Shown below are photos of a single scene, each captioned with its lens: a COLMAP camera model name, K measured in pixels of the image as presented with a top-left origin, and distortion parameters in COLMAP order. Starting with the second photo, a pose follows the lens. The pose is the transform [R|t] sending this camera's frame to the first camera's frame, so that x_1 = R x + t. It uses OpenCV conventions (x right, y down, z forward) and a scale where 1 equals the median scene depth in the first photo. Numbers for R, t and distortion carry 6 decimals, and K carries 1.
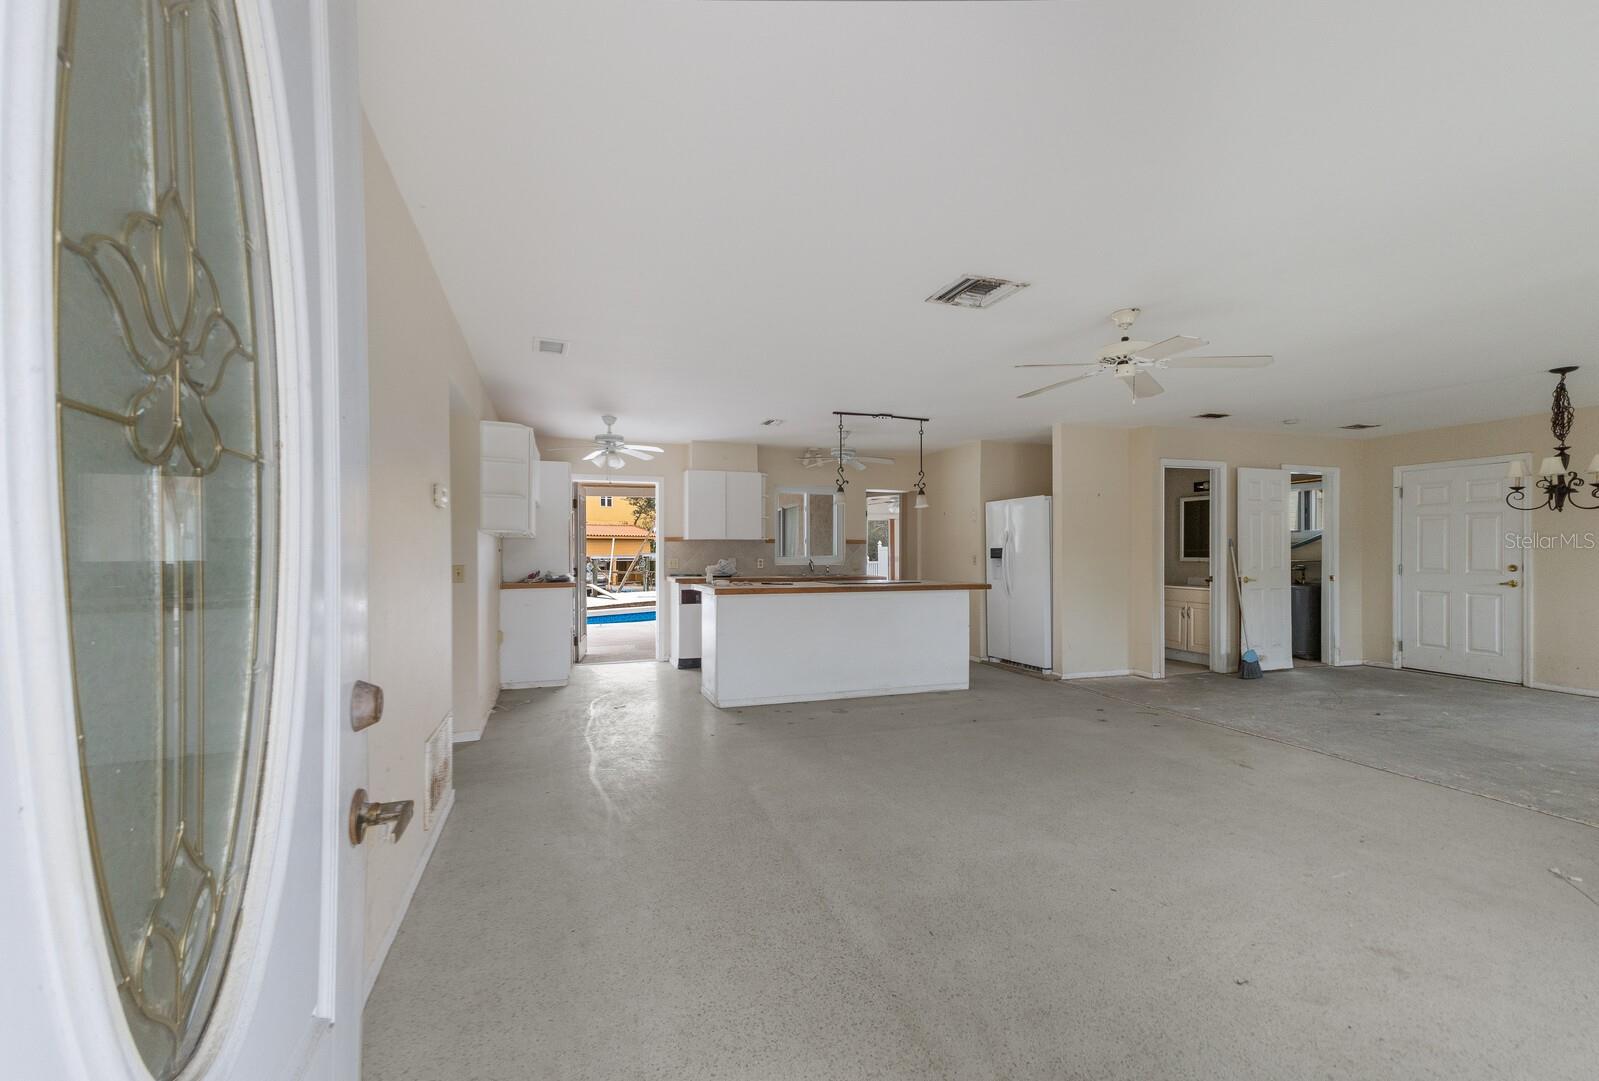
lens RADIAL K [[677.6, 0, 794.7], [0, 677.6, 545.3], [0, 0, 1]] dist [0.004397, 0.000378]
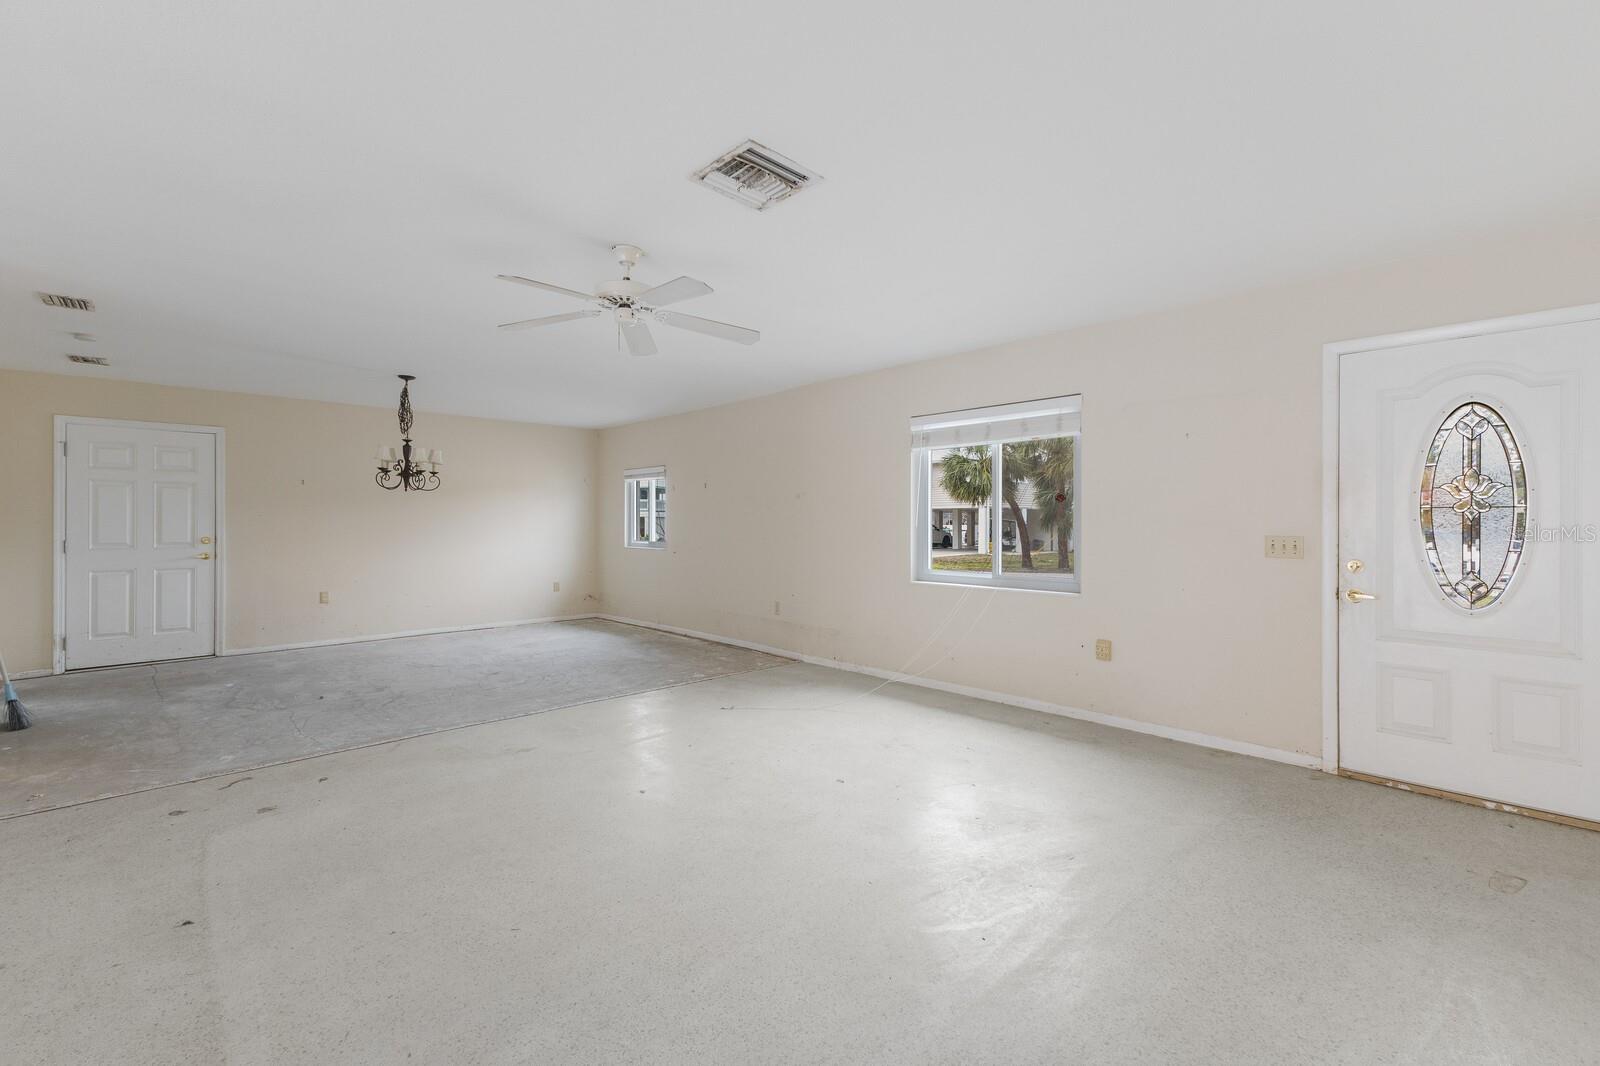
lens RADIAL K [[679.1, 0, 793.0], [0, 679.1, 524.1], [0, 0, 1]] dist [0.019508, -0.001084]
pose [[-0.424285, 0.000199, 0.905529, -0.215078], [-0.007233, 0.999967, -0.003608, 0.006775], [-0.905500, -0.008081, -0.424270, 0.636020]]
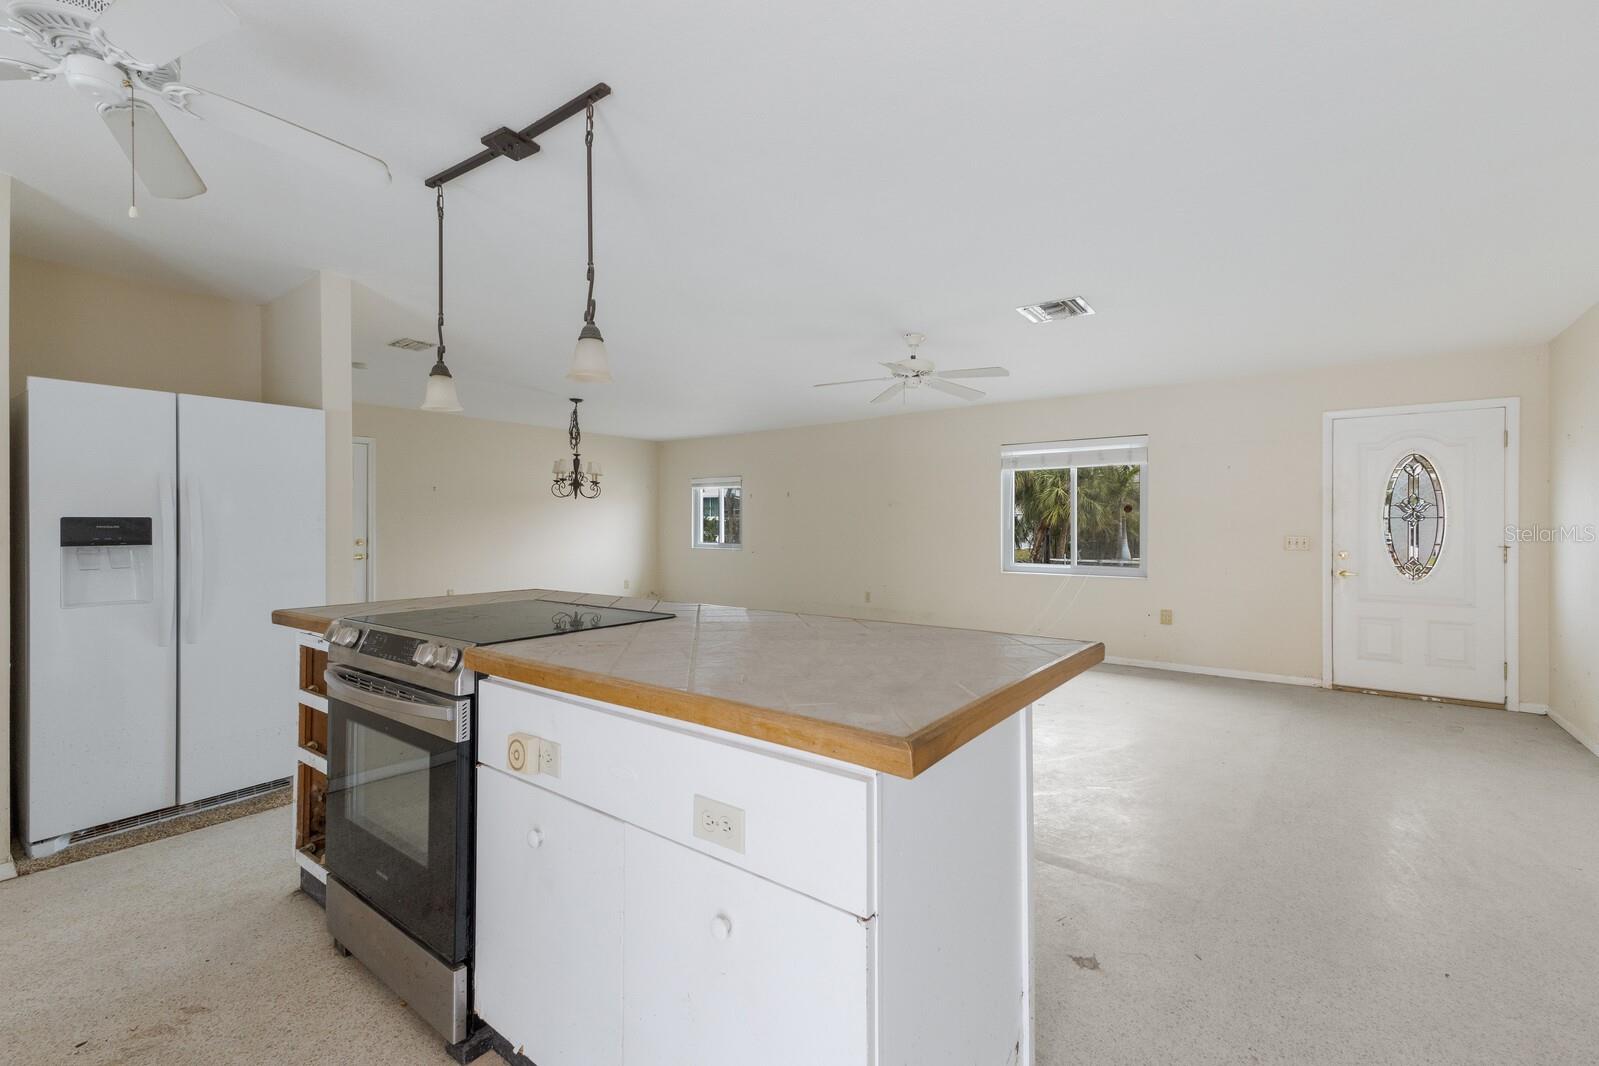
lens RADIAL K [[678.6, 0, 802.0], [0, 678.6, 528.8], [0, 0, 1]] dist [0.019508, -0.001084]
pose [[-0.564523, -0.002272, 0.825414, -0.233162], [-0.007663, 0.999968, -0.002489, 0.009373], [-0.825382, -0.007730, -0.564522, 1.011894]]
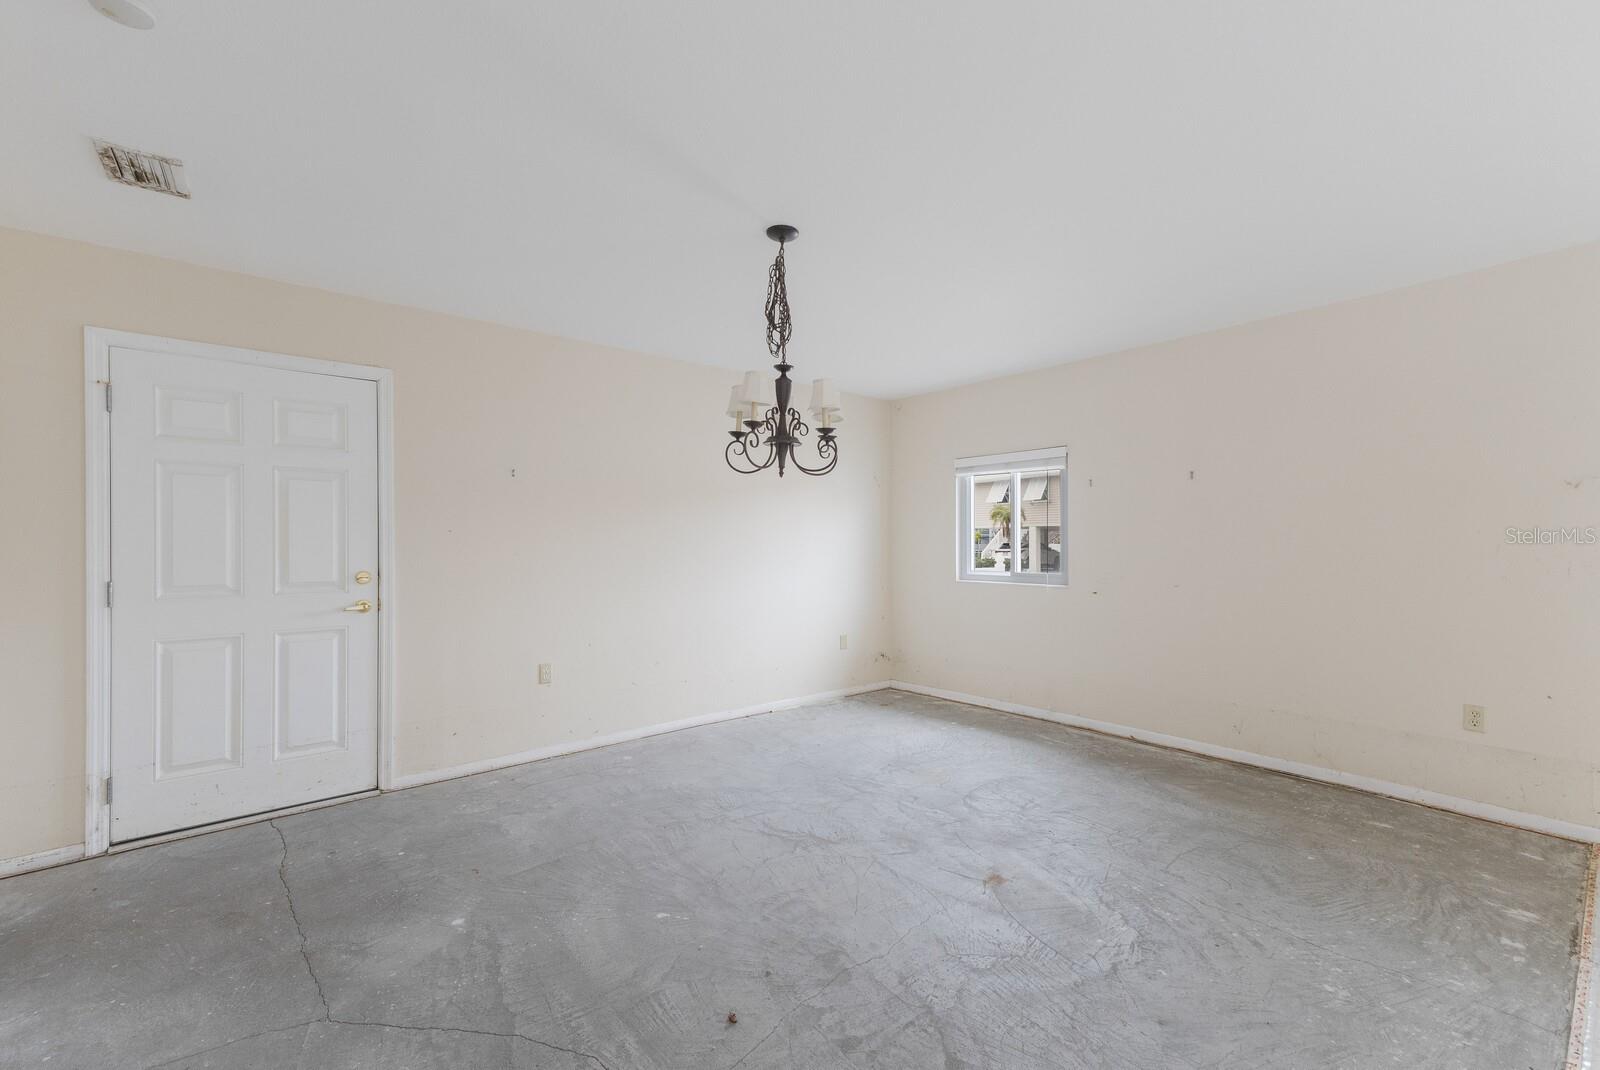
lens RADIAL K [[679.1, 0, 807.8], [0, 679.1, 545.7], [0, 0, 1]] dist [0.019508, -0.001084]
pose [[-0.364969, -0.001636, 0.931018, 0.413740], [-0.004414, 0.999990, 0.000027, 0.006562], [-0.931009, -0.004099, -0.364973, 0.851337]]
